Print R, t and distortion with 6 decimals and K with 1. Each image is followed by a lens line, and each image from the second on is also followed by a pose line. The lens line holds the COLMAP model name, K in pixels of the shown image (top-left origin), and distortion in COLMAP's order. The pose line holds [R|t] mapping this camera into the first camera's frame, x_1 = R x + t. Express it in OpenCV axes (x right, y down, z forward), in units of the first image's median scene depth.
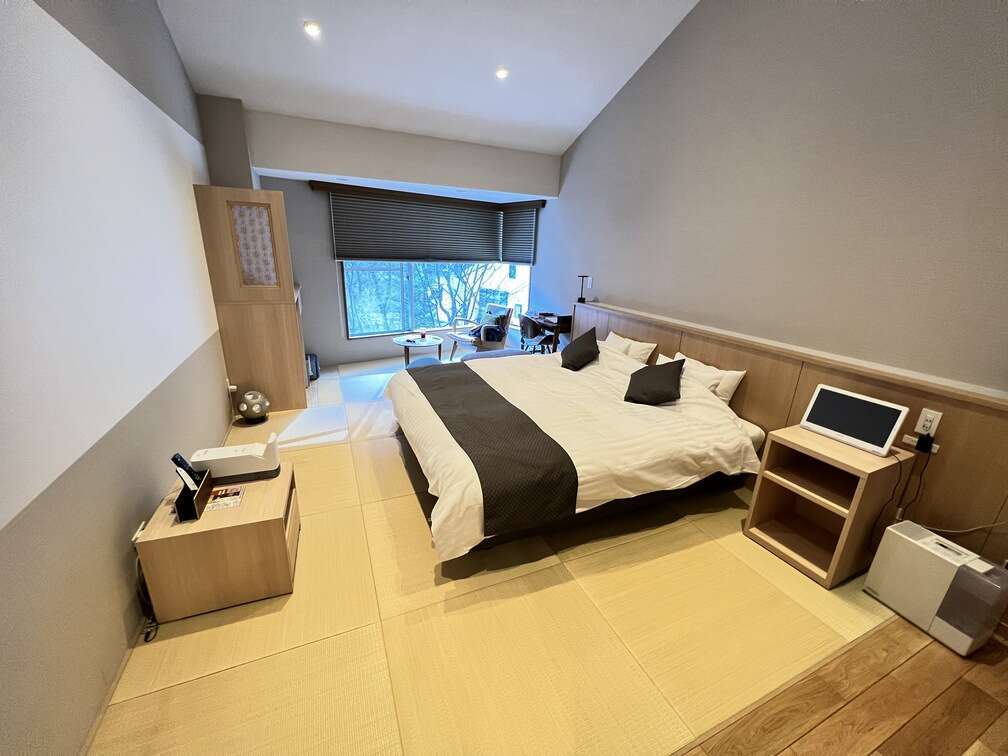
lens RADIAL K [[401.2, 0, 504.0], [0, 401.2, 378.0], [0, 0, 1]] dist [-0.000480, -0.000146]
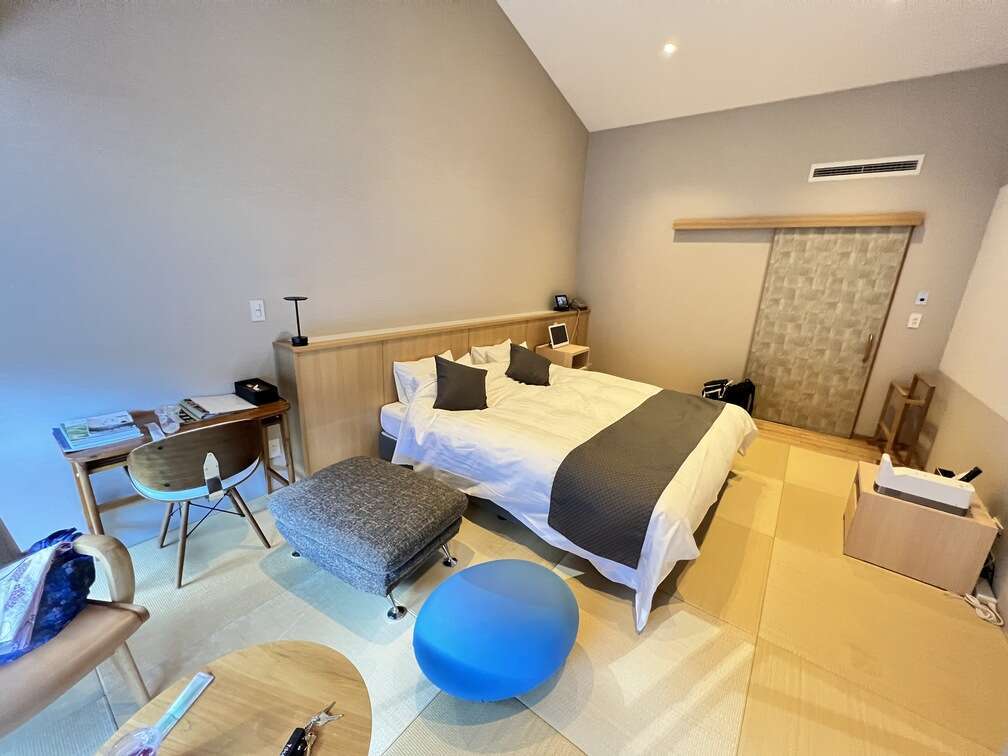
lens RADIAL K [[401.2, 0, 504.0], [0, 401.2, 378.0], [0, 0, 1]] dist [-0.000480, -0.000146]
pose [[-0.480689, -0.295486, 0.825606, -0.533313], [0.208798, 0.875867, 0.435042, -0.433689], [-0.851670, 0.381505, -0.359323, 1.283961]]
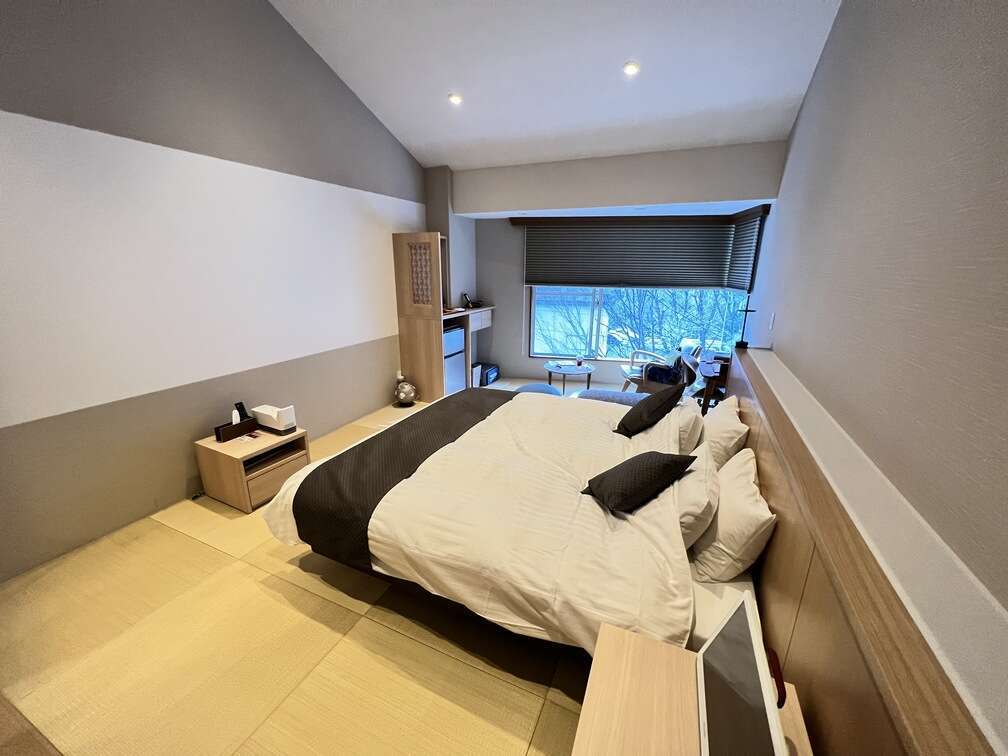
lens RADIAL K [[401.2, 0, 504.0], [0, 401.2, 378.0], [0, 0, 1]] dist [-0.000480, -0.000146]
pose [[0.668403, 0.173928, -0.723178, 0.526888], [-0.211693, 0.976549, 0.039205, -0.098419], [0.713038, 0.126887, 0.689548, 0.300378]]
